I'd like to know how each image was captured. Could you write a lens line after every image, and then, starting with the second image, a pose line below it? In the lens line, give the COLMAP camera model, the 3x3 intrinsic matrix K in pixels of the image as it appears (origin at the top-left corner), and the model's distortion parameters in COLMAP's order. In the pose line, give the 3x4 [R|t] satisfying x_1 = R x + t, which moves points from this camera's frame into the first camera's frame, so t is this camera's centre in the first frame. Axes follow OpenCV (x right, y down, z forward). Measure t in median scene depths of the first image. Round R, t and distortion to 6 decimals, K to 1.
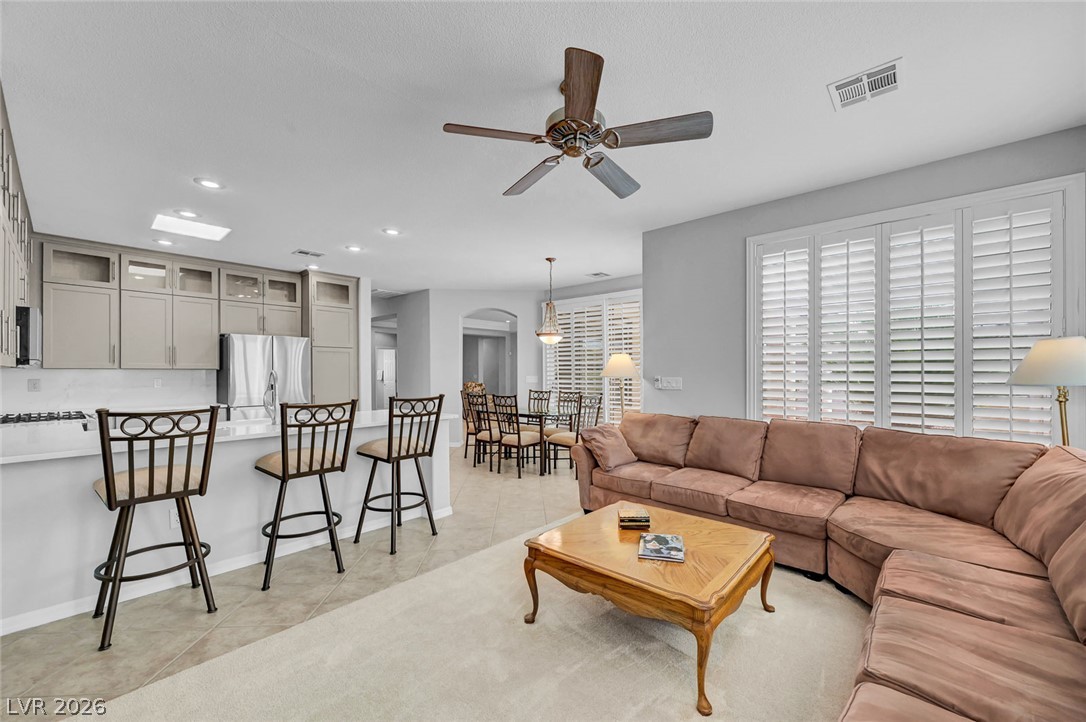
lens RADIAL K [[437.2, 0, 543.7], [0, 437.2, 369.1], [0, 0, 1]] dist [-0.000013, 0.000568]
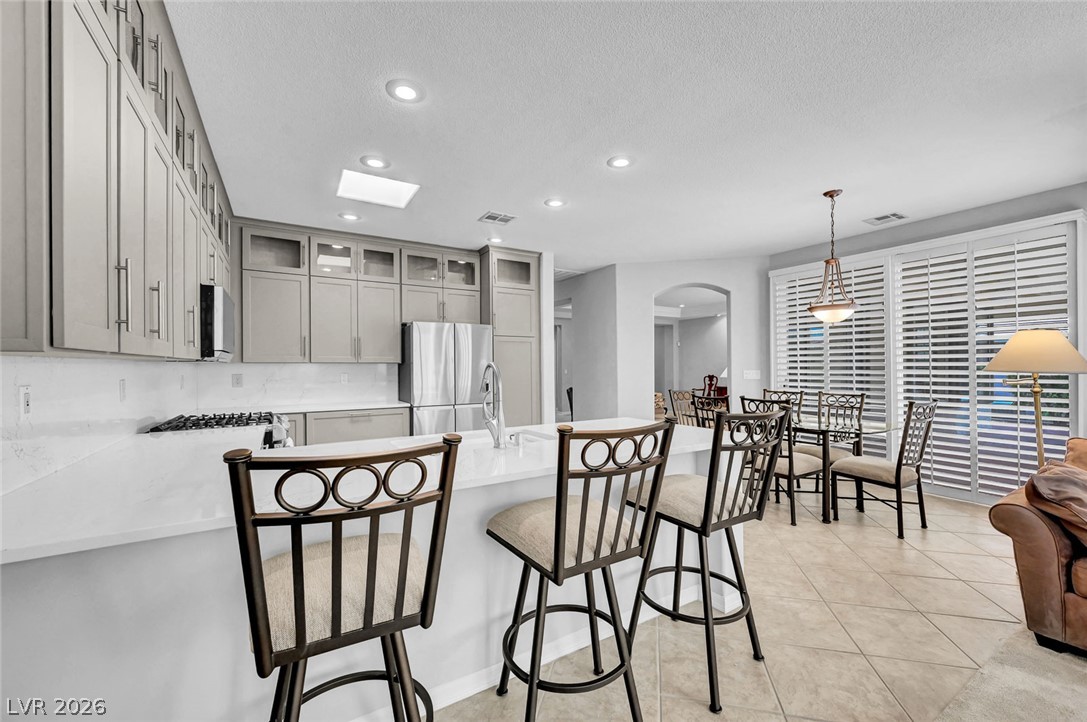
lens RADIAL K [[437.6, 0, 540.4], [0, 437.6, 364.2], [0, 0, 1]] dist [-0.000013, 0.000568]
pose [[0.955486, -0.004419, -0.295003, -0.251577], [0.004920, 0.999987, 0.000958, 0.003976], [0.294995, -0.002367, 0.955496, 0.282614]]
